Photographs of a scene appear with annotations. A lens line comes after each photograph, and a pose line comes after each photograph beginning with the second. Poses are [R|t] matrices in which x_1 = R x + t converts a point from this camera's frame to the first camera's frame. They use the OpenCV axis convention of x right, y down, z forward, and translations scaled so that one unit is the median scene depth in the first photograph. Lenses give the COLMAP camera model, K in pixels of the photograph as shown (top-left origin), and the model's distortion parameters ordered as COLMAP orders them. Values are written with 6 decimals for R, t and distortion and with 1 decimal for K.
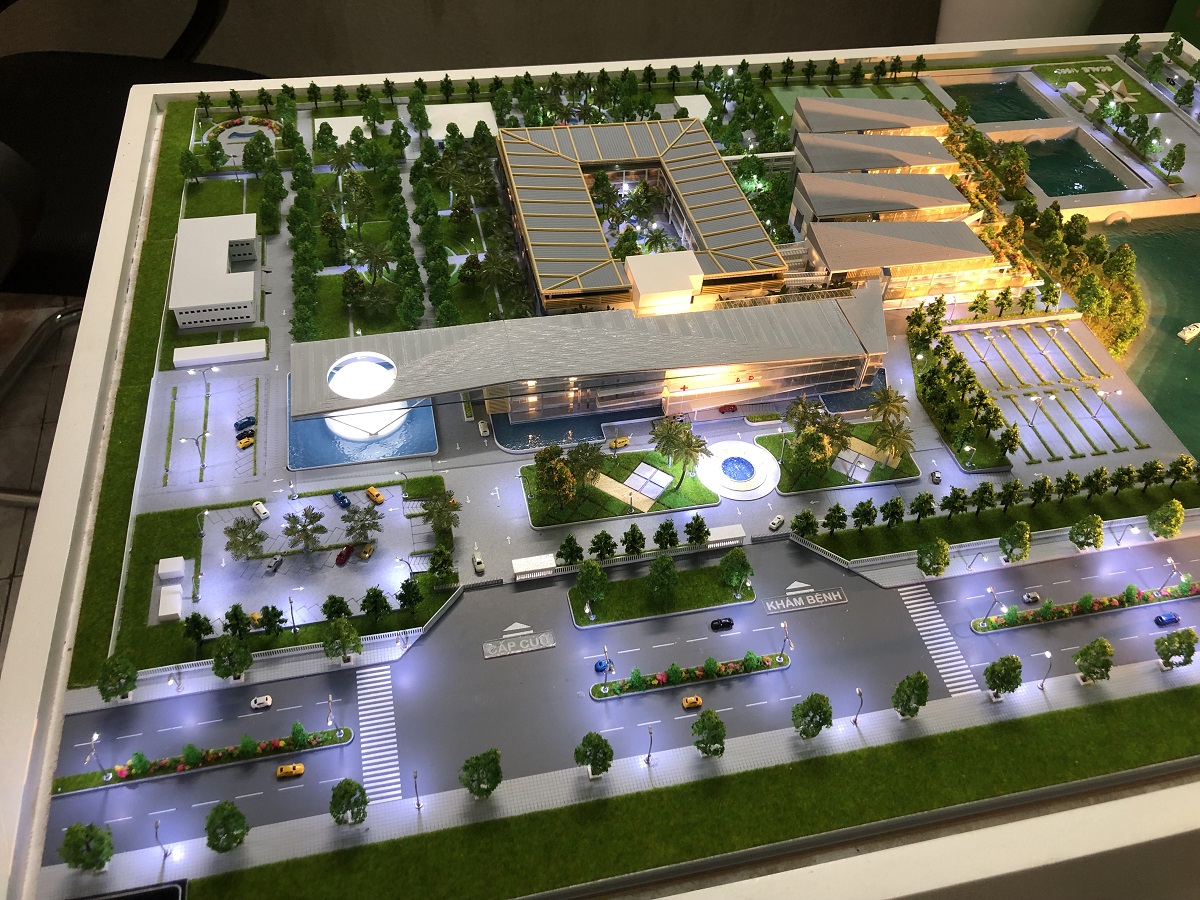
lens RADIAL K [[978.3, 0, 600.0], [0, 978.3, 450.0], [0, 0, 1]] dist [0.008822, -0.002749]
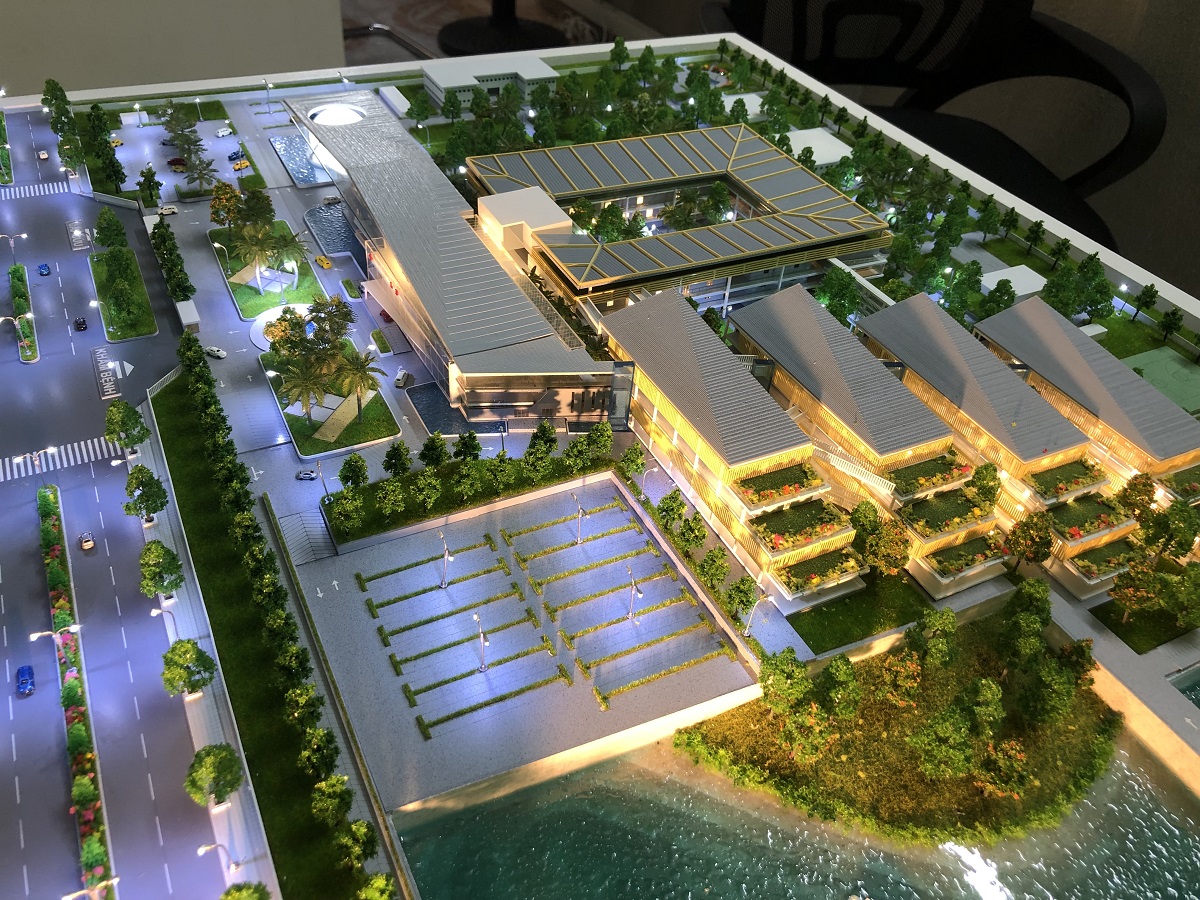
lens RADIAL K [[1013.1, 0, 597.9], [0, 1013.1, 422.4], [0, 0, 1]] dist [0.002412, -0.070057]
pose [[0.253534, 0.571343, -0.780569, 0.890728], [-0.737501, 0.636330, 0.226221, -0.308301], [0.625950, 0.518316, 0.582697, 0.596915]]
